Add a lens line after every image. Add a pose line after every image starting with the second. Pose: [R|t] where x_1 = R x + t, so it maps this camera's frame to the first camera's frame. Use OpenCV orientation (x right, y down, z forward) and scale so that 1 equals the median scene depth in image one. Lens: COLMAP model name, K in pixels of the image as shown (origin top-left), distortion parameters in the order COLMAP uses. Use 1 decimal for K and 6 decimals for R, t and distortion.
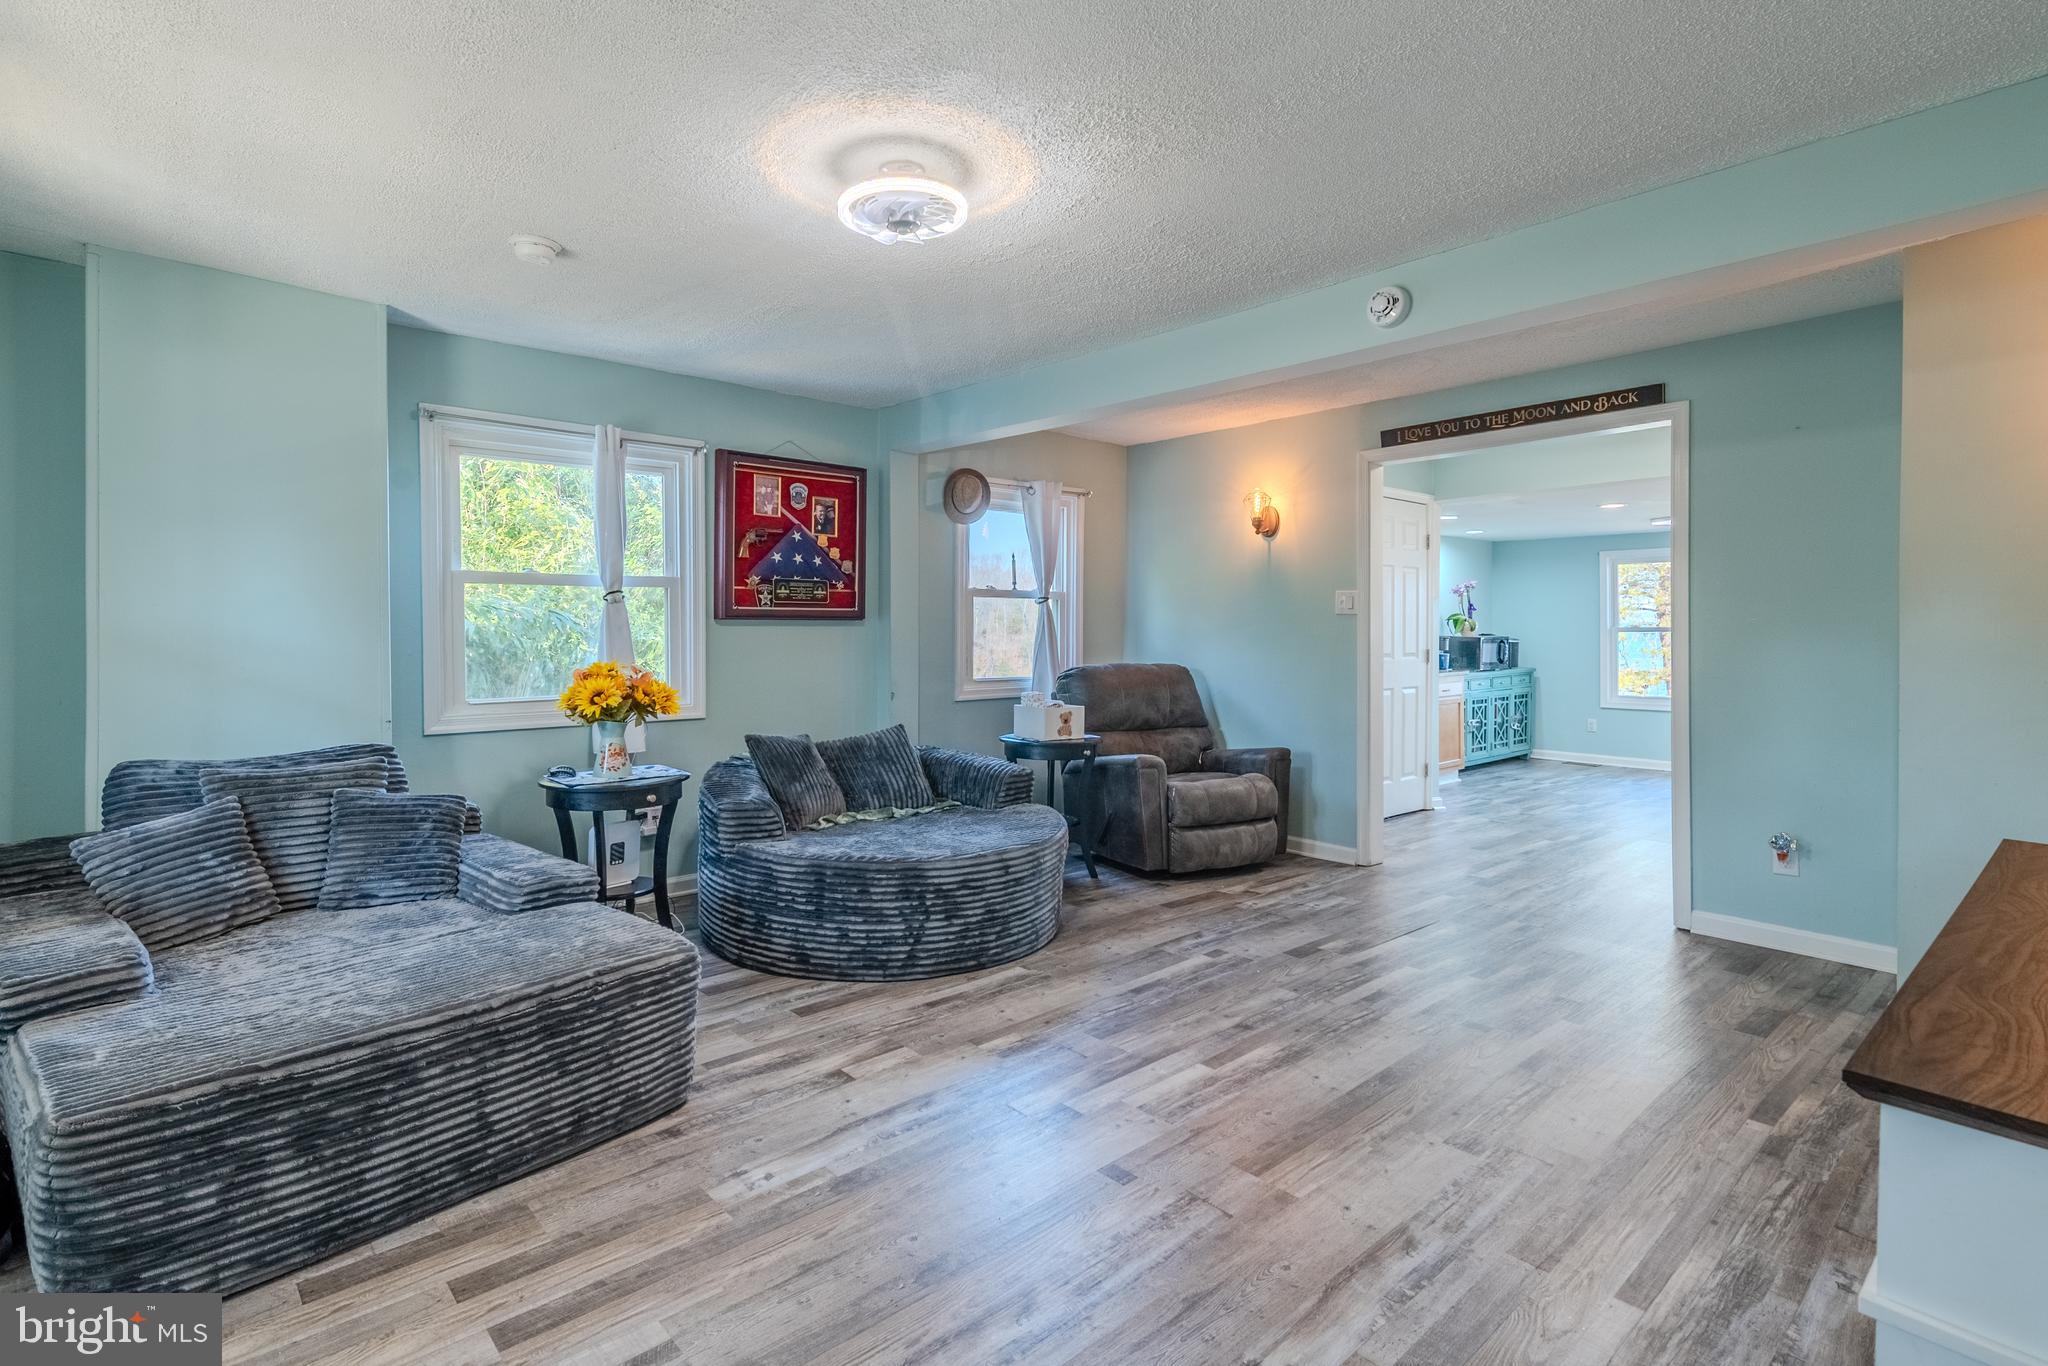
lens RADIAL K [[995.5, 0, 991.1], [0, 995.5, 629.8], [0, 0, 1]] dist [0.003037, 0.000097]
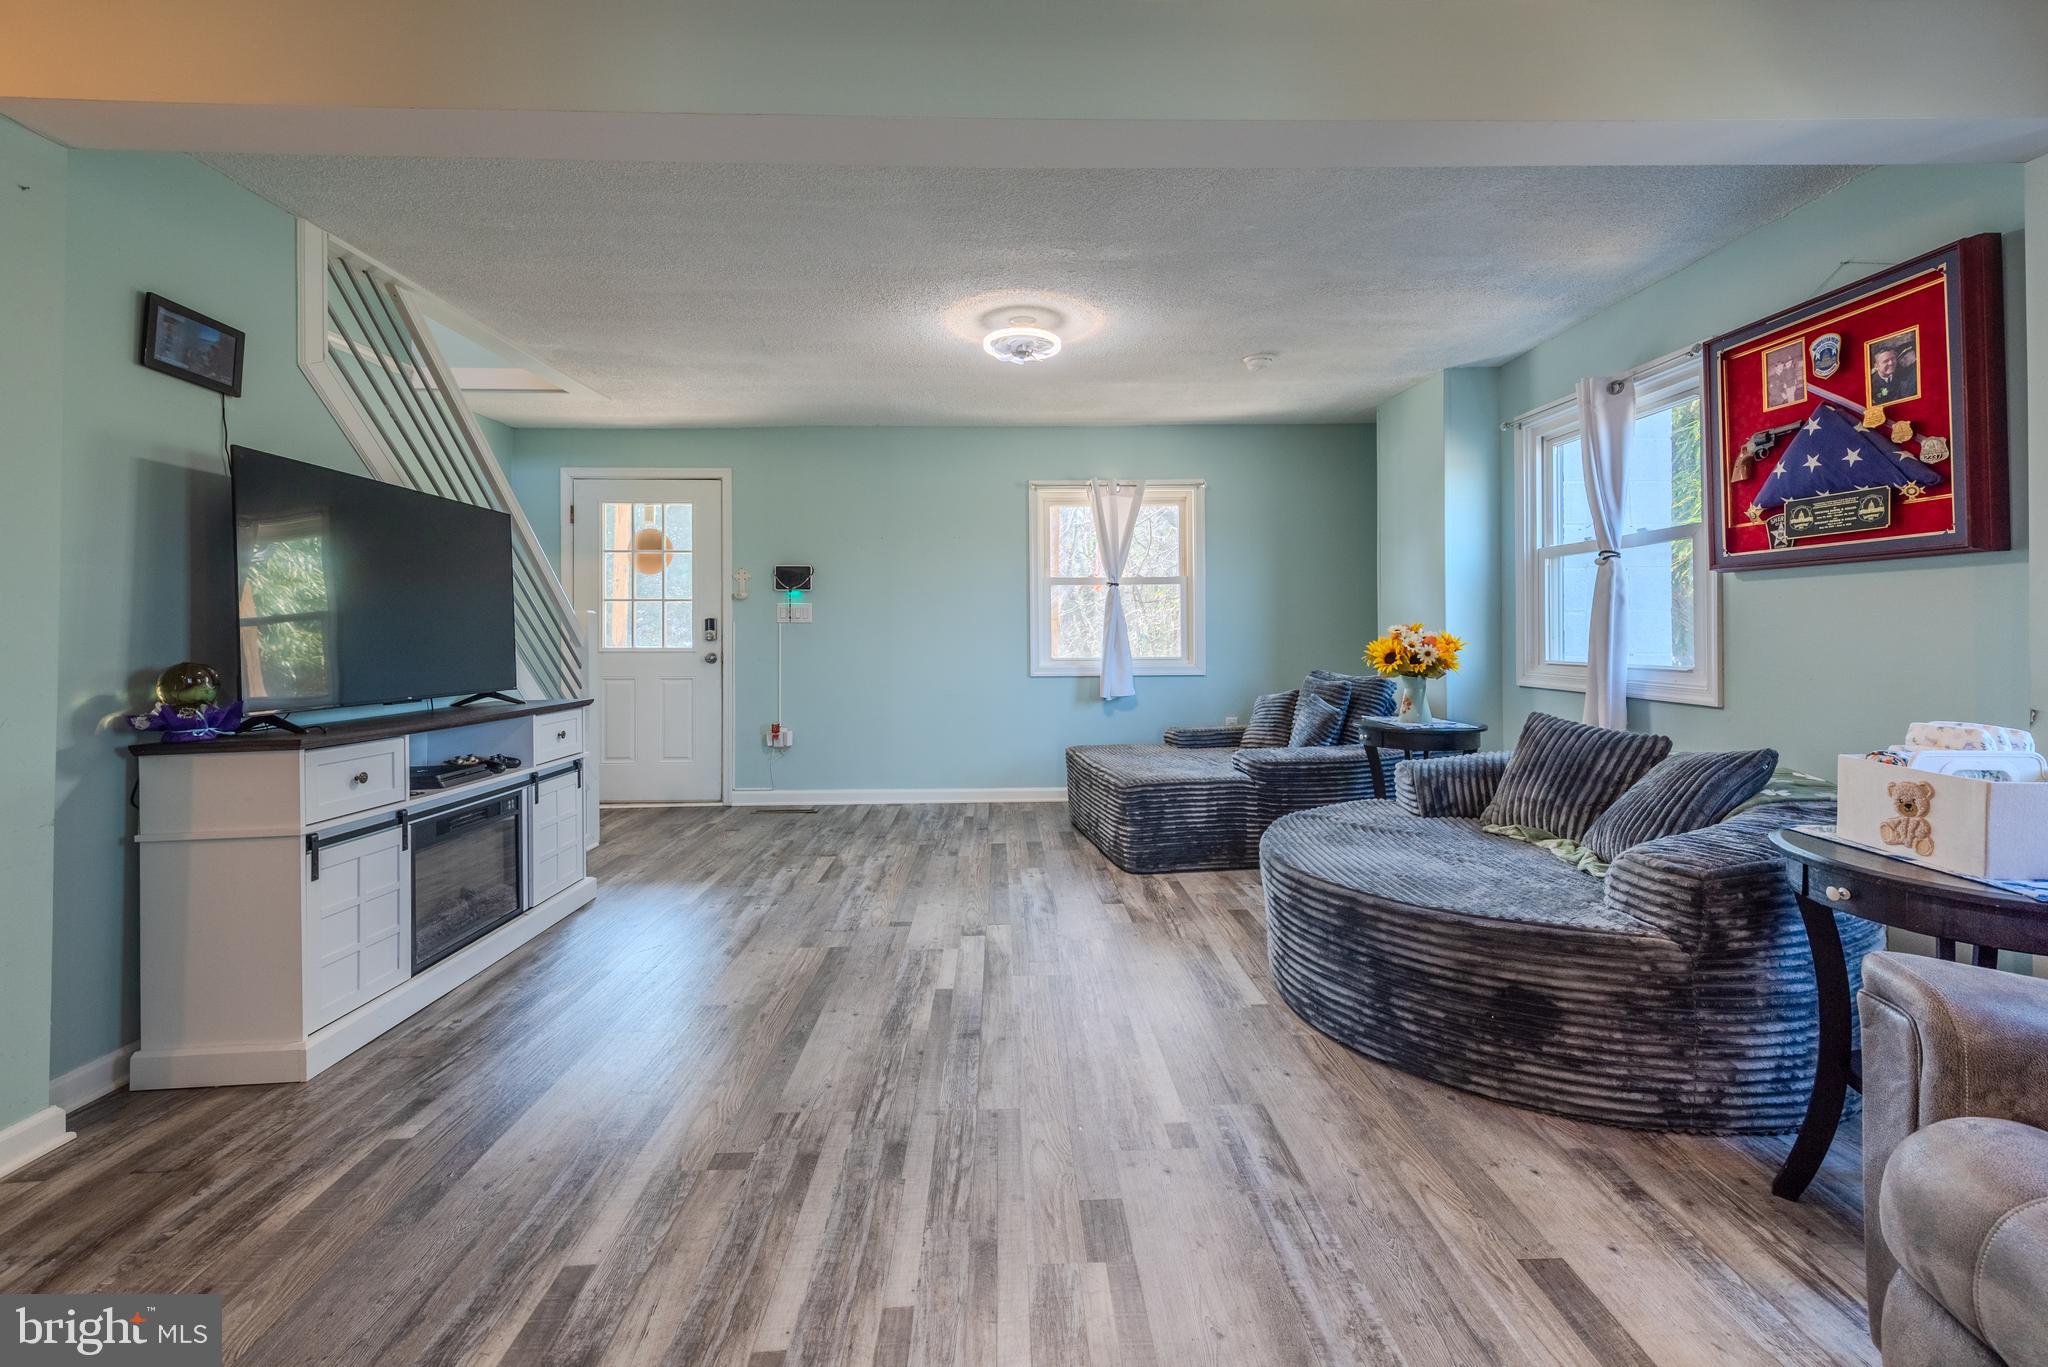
lens RADIAL K [[844.8, 0, 1022.5], [0, 844.8, 630.0], [0, 0, 1]] dist [0.001339, -0.000220]
pose [[-0.631351, 0.000776, -0.775497, 0.527598], [0.002509, 0.999996, -0.001041, 0.030310], [0.775493, -0.002603, -0.631350, 0.994250]]
